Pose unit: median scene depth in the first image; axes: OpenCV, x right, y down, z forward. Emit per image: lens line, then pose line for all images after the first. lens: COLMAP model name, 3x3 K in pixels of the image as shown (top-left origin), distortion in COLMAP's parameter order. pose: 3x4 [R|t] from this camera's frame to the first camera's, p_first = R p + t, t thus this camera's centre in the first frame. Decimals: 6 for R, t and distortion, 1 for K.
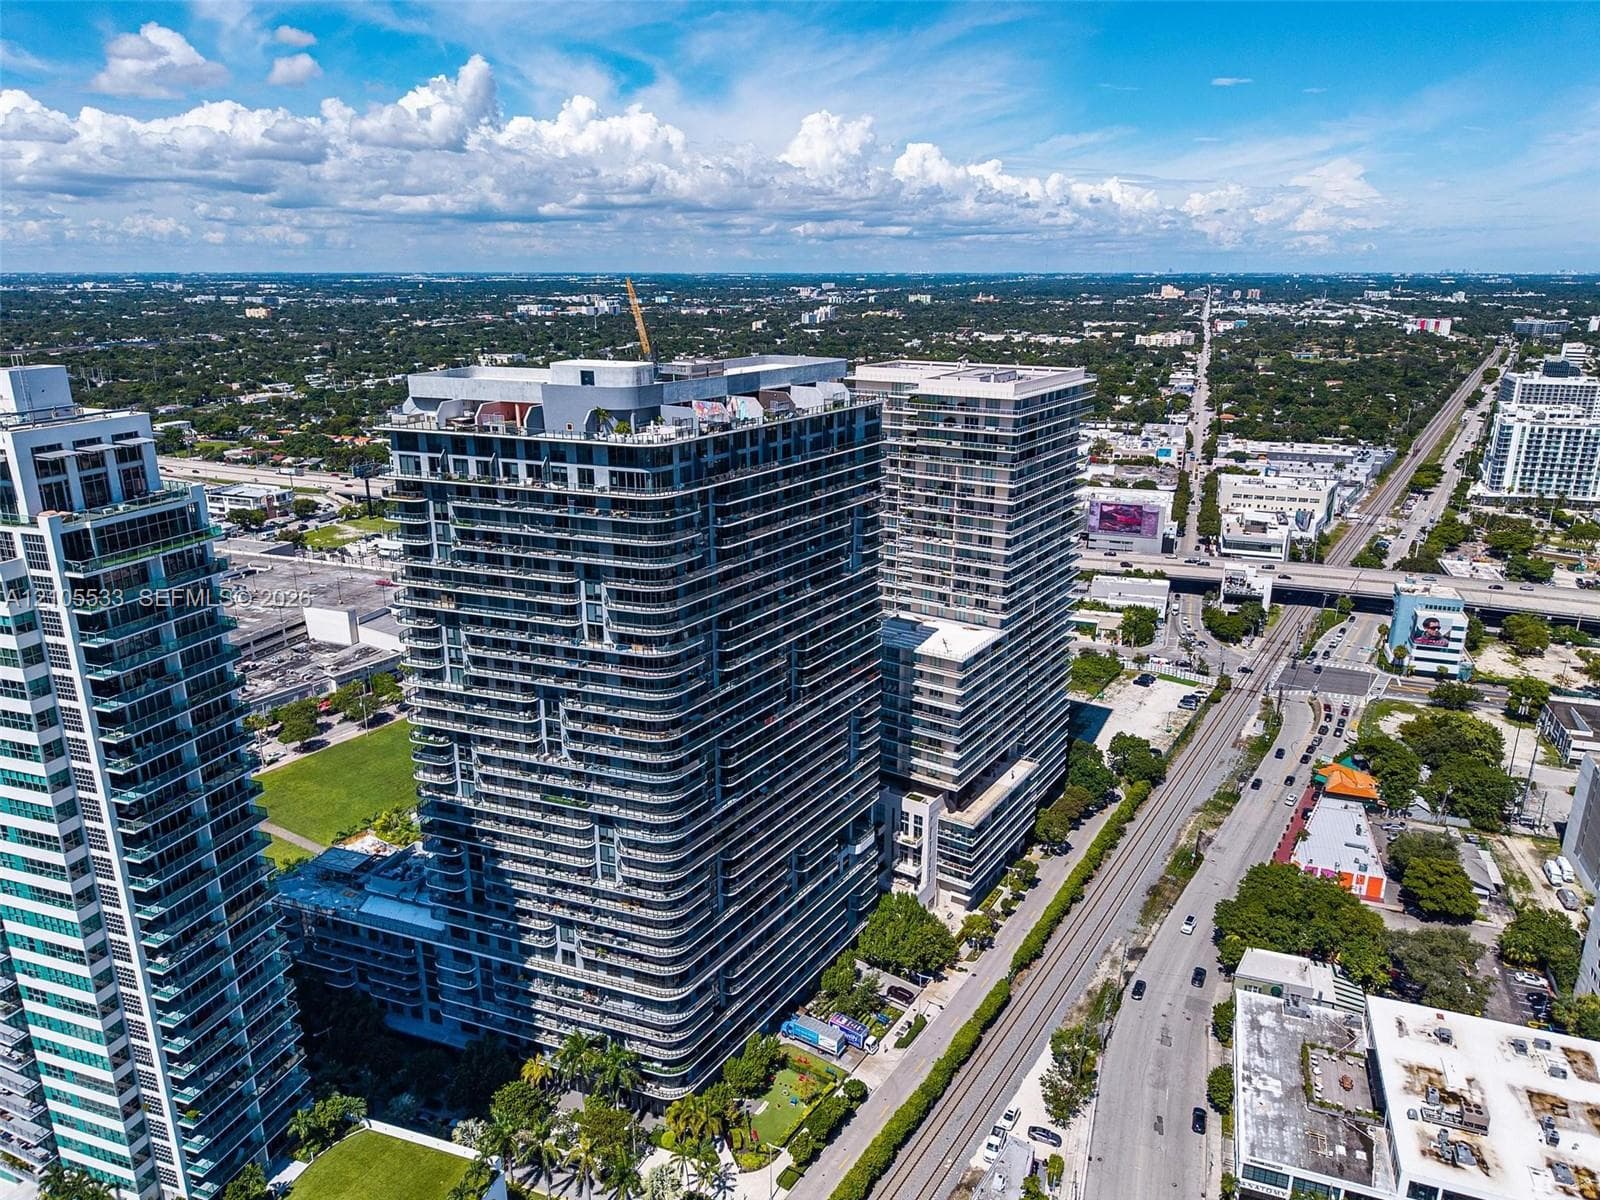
lens RADIAL K [[1061.7, 0, 792.4], [0, 1061.7, 598.8], [0, 0, 1]] dist [0.005130, -0.001154]
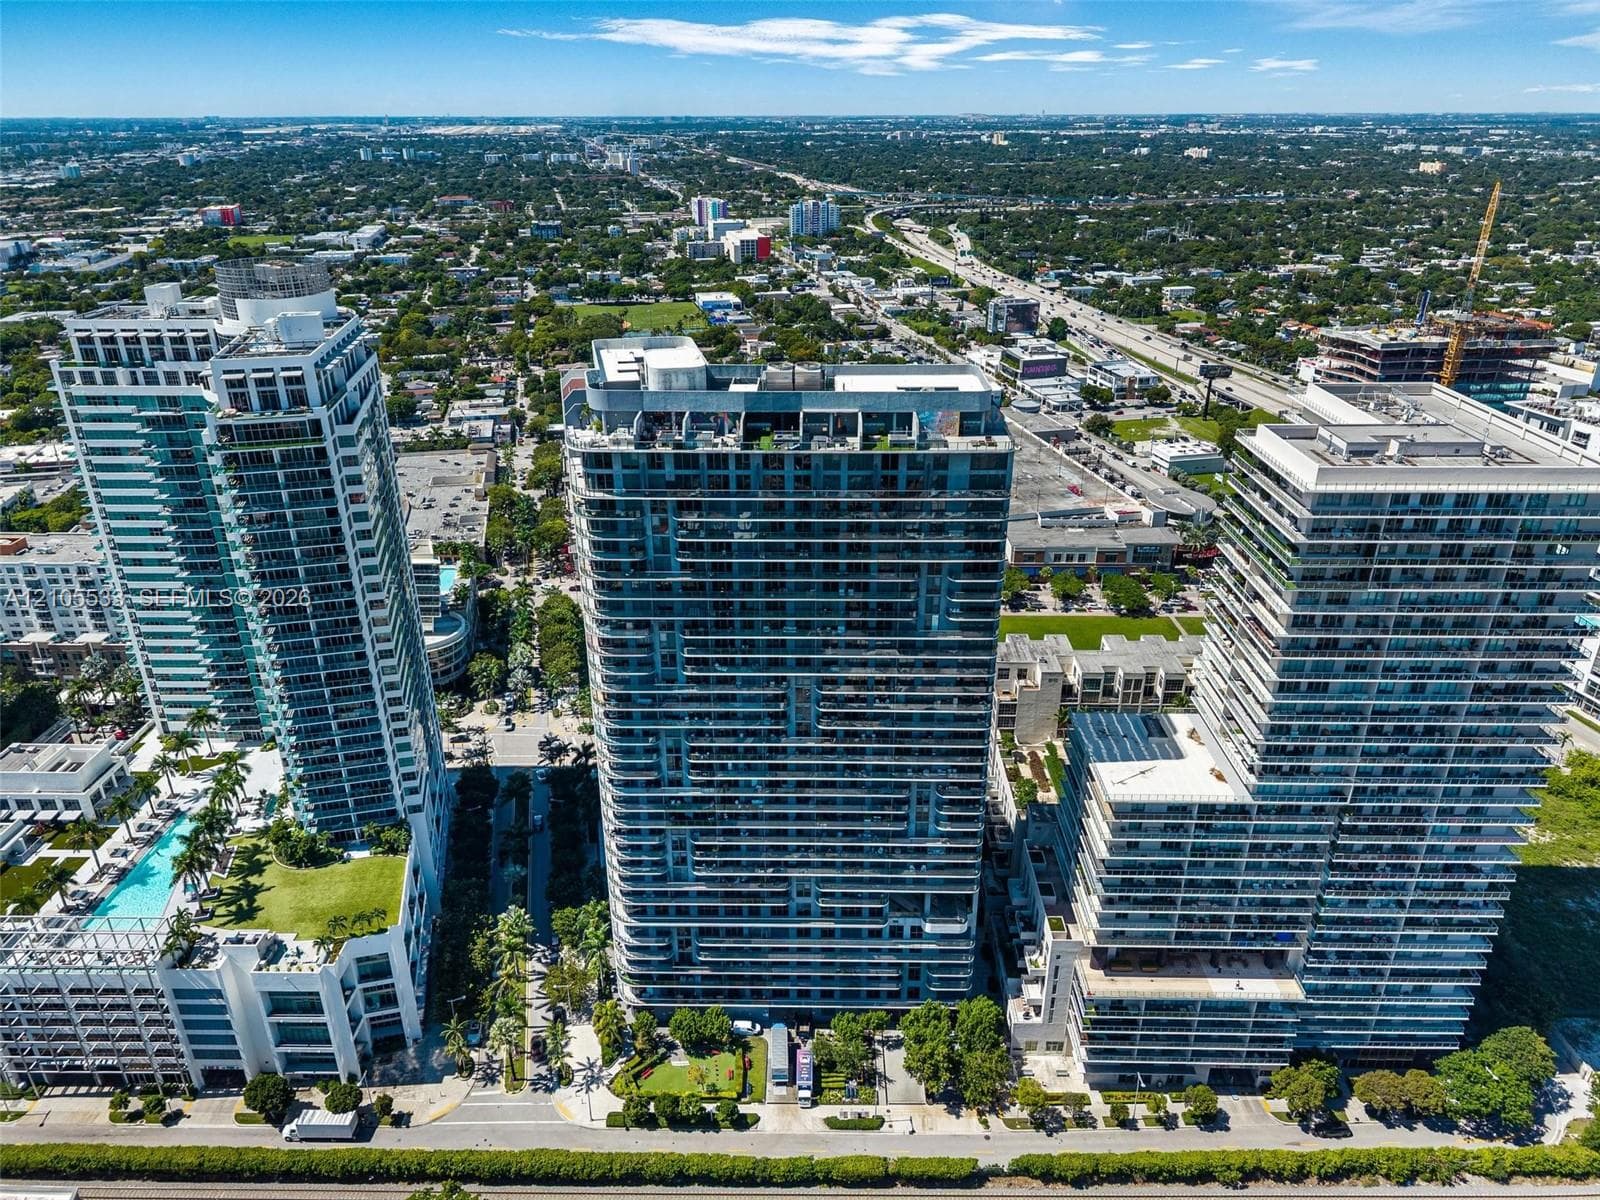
lens RADIAL K [[1061.7, 0, 792.4], [0, 1061.7, 598.8], [0, 0, 1]] dist [0.005130, -0.001154]
pose [[0.551191, 0.350153, -0.757352, 0.620360], [-0.241024, 0.935806, 0.257245, -0.240436], [0.798809, 0.040749, 0.600203, 0.387806]]
